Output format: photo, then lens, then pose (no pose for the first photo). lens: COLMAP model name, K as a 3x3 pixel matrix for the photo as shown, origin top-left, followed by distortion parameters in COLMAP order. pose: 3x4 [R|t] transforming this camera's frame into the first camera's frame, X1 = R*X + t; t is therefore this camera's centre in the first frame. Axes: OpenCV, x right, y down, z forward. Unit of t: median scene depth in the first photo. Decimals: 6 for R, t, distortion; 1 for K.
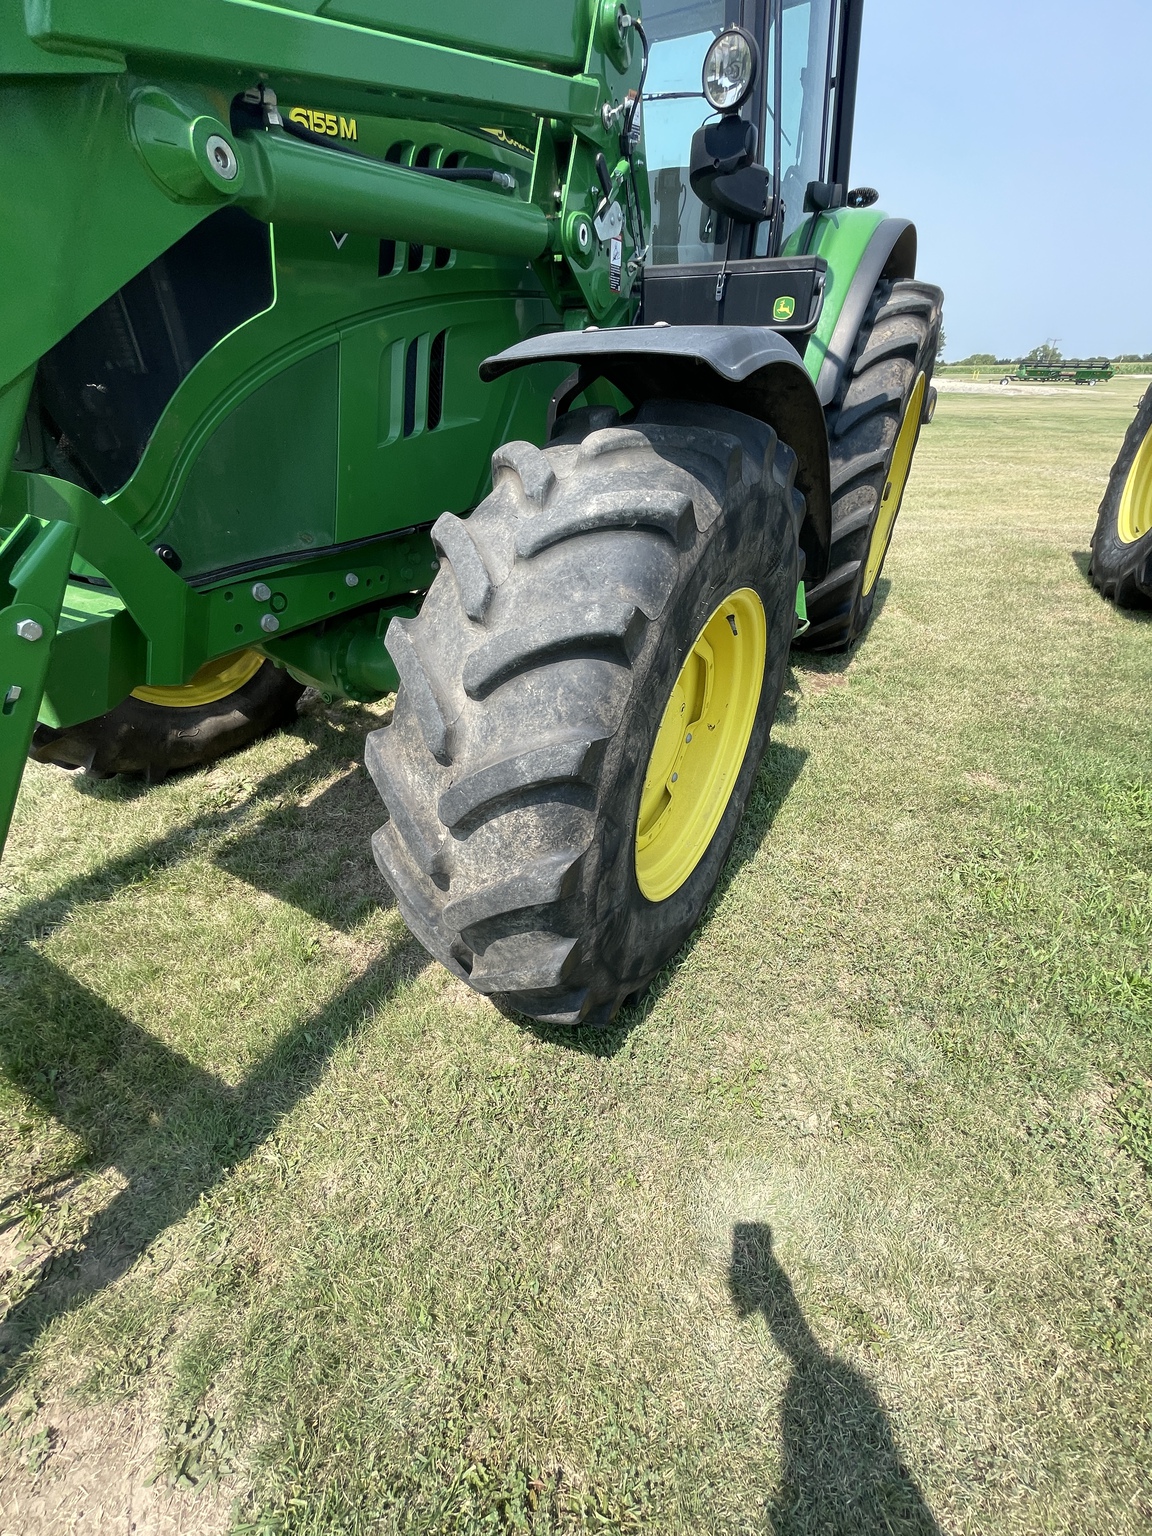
lens RADIAL K [[624.8, 0, 575.4], [0, 624.8, 770.6], [0, 0, 1]] dist [-0.002851, -0.000353]
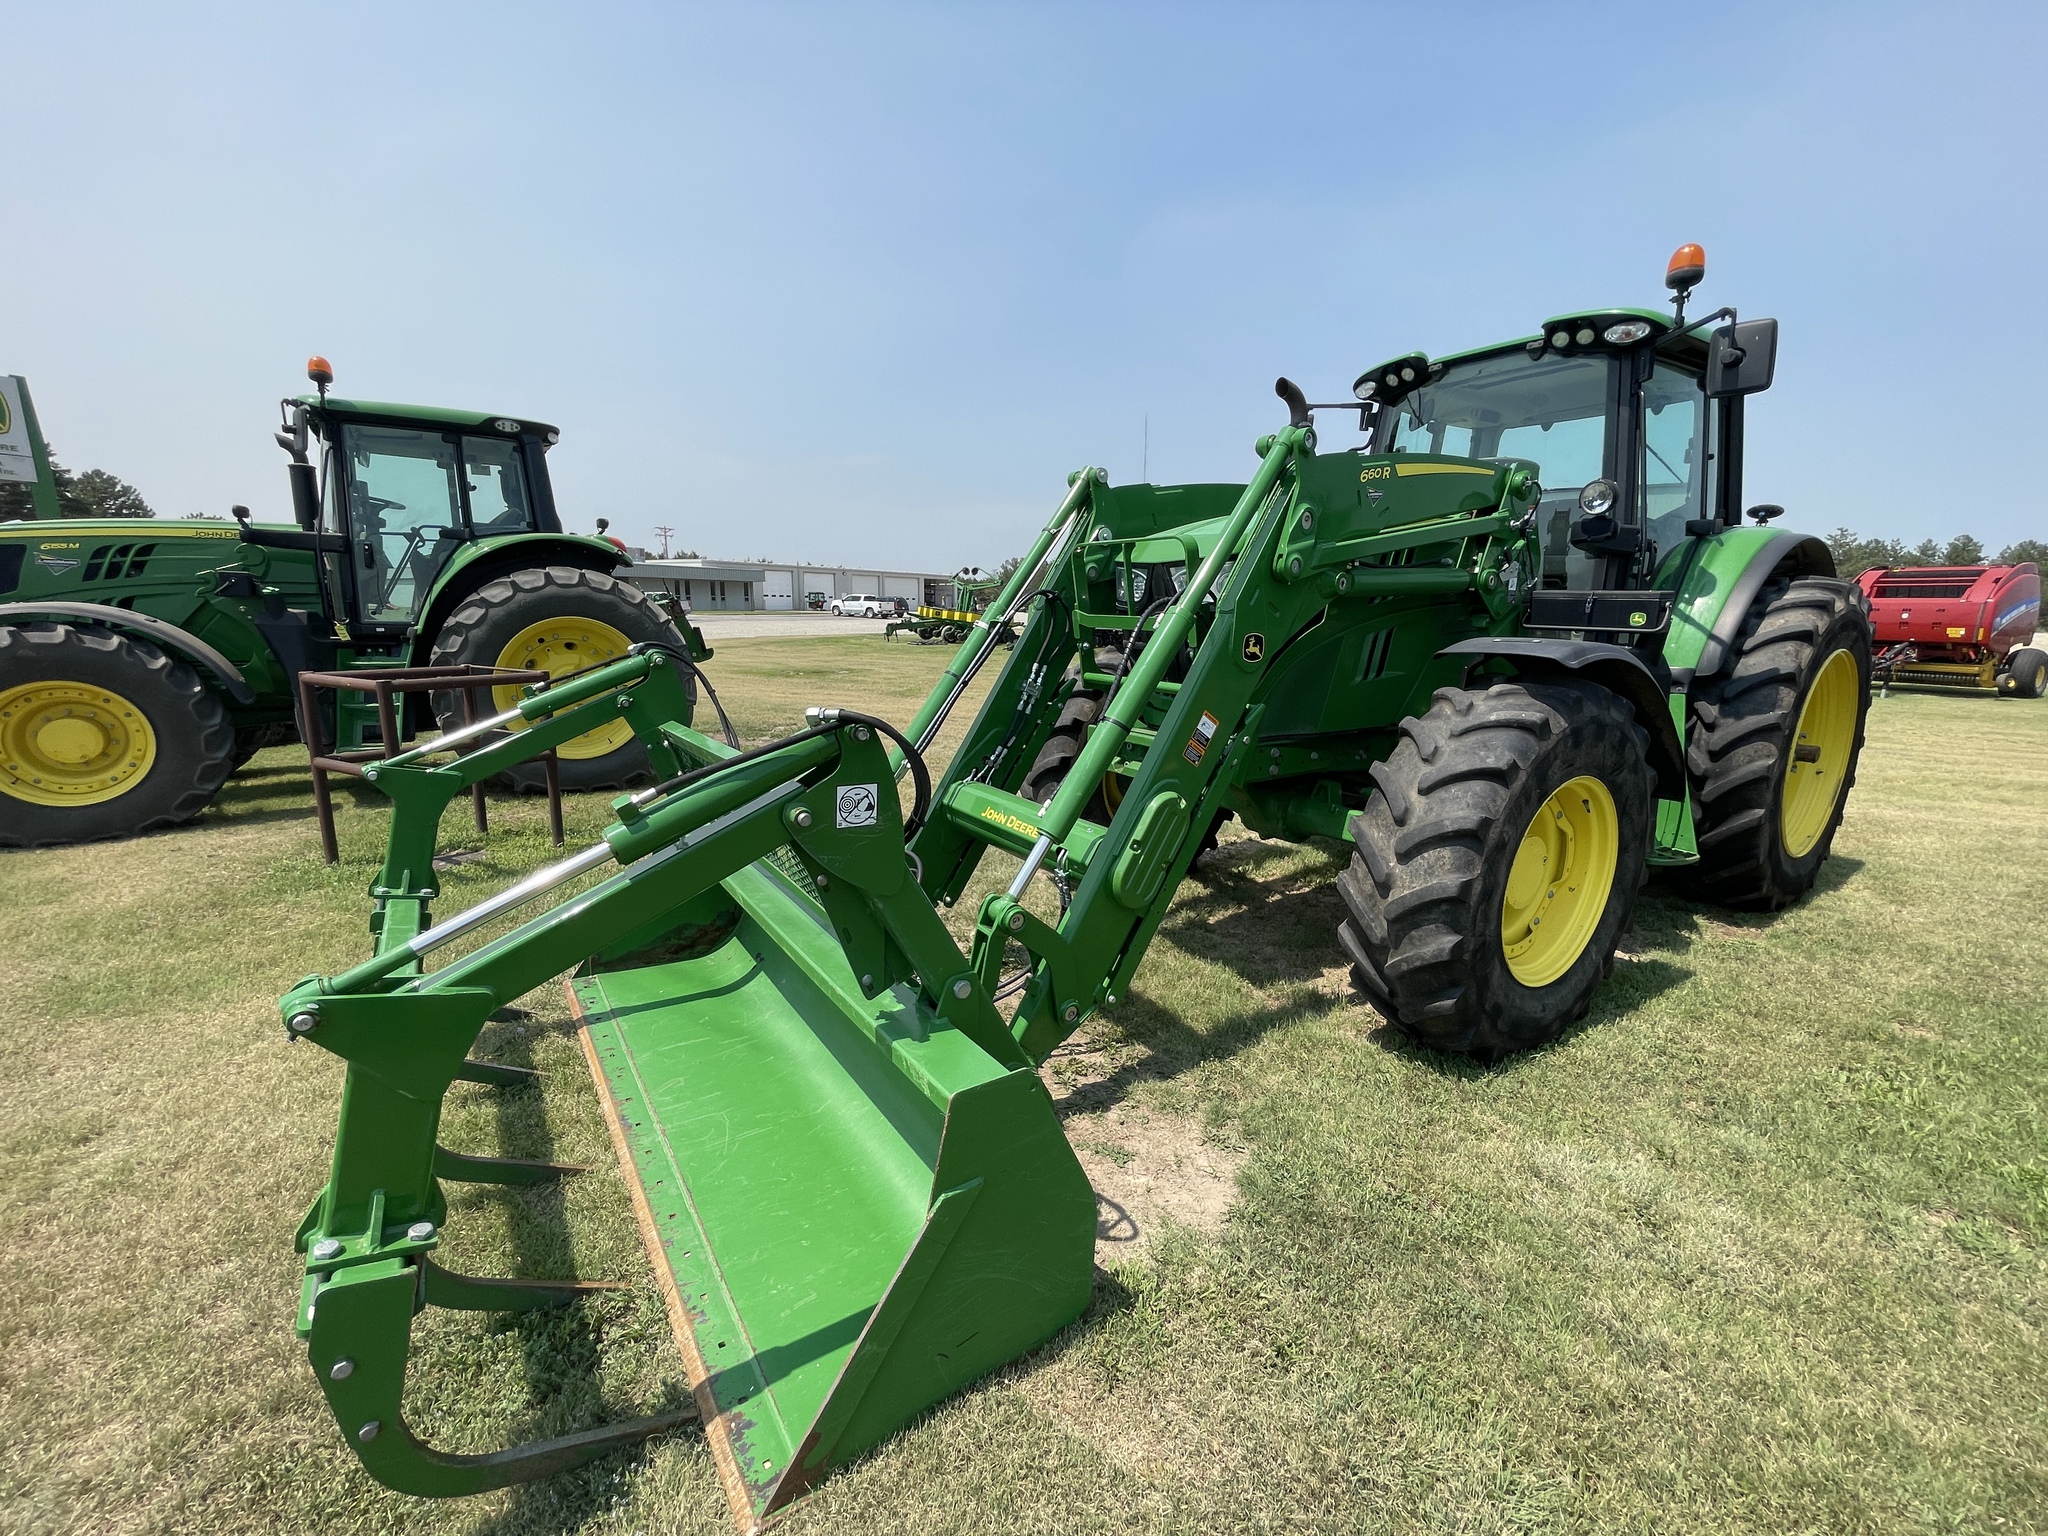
lens RADIAL K [[833.1, 0, 1025.1], [0, 833.1, 764.7], [0, 0, 1]] dist [-0.002851, -0.000353]
pose [[0.898182, 0.099795, -0.428148, -0.102279], [-0.251988, 0.914898, -0.315380, 0.597232], [0.360238, 0.391157, 0.846891, -1.115701]]
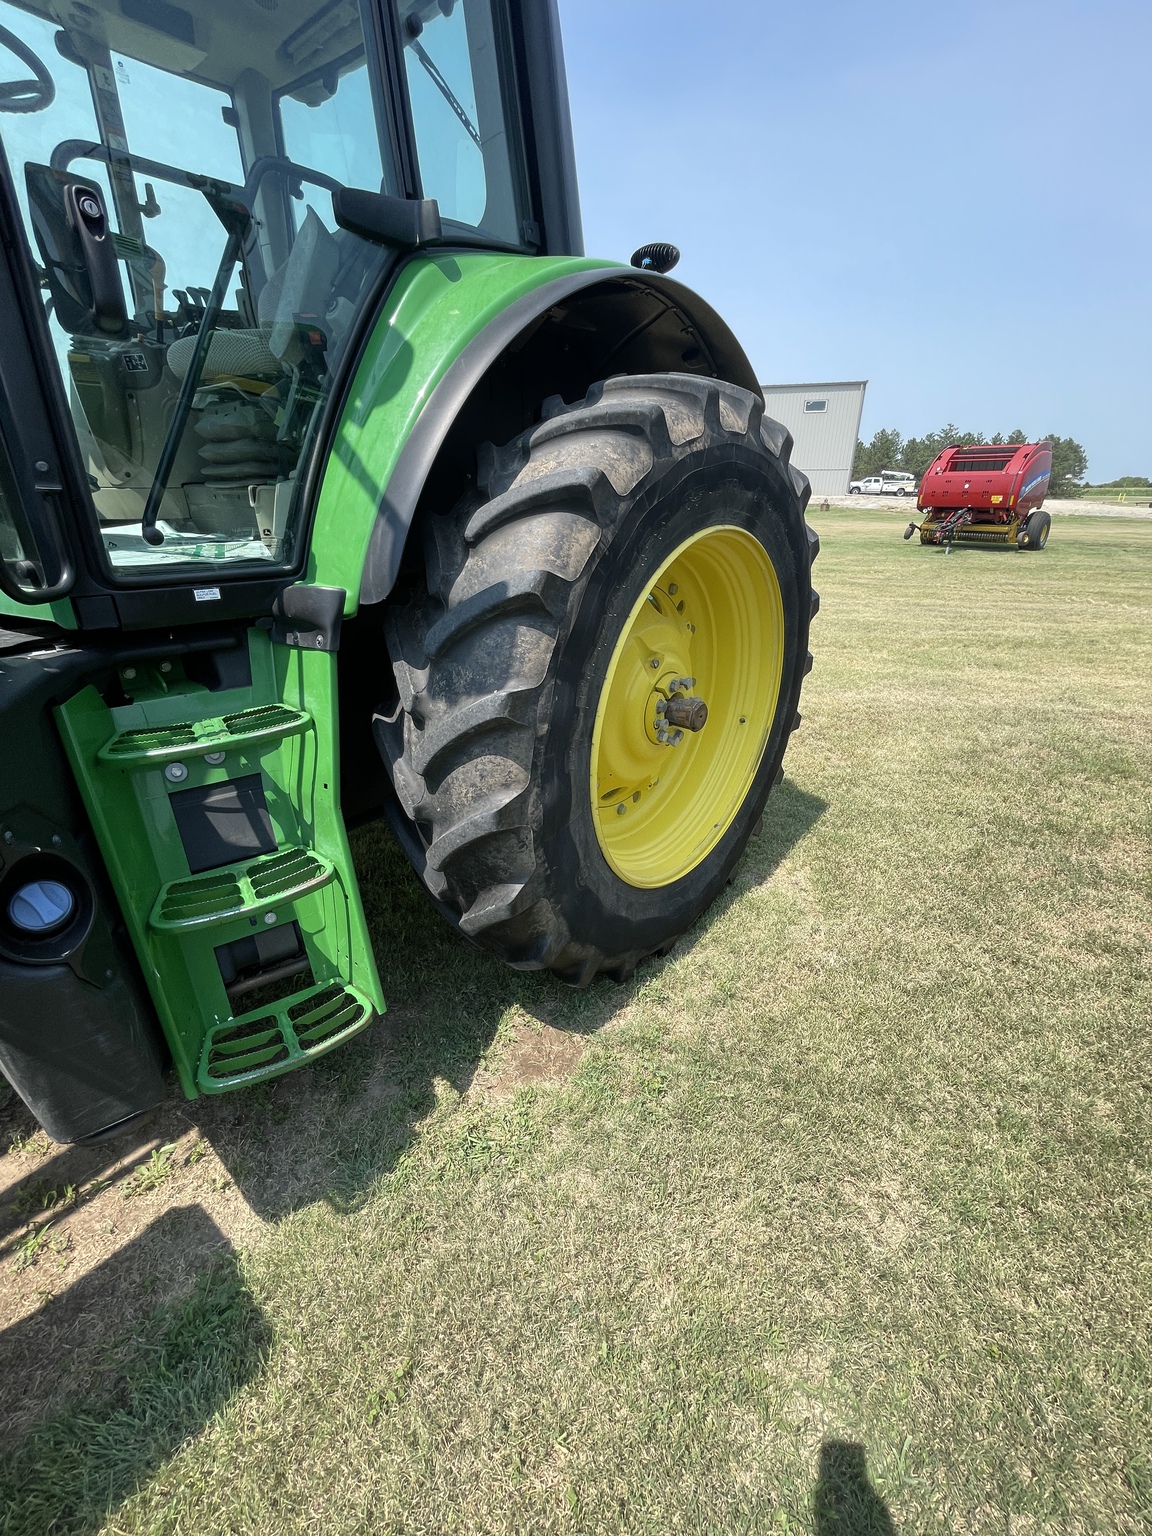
lens RADIAL K [[624.8, 0, 575.4], [0, 624.8, 770.6], [0, 0, 1]] dist [-0.002851, -0.000353]
pose [[0.982924, 0.081820, -0.164823, 1.029137], [-0.104892, 0.985067, -0.136528, -0.651892], [0.151191, 0.151486, 0.976828, 0.912754]]
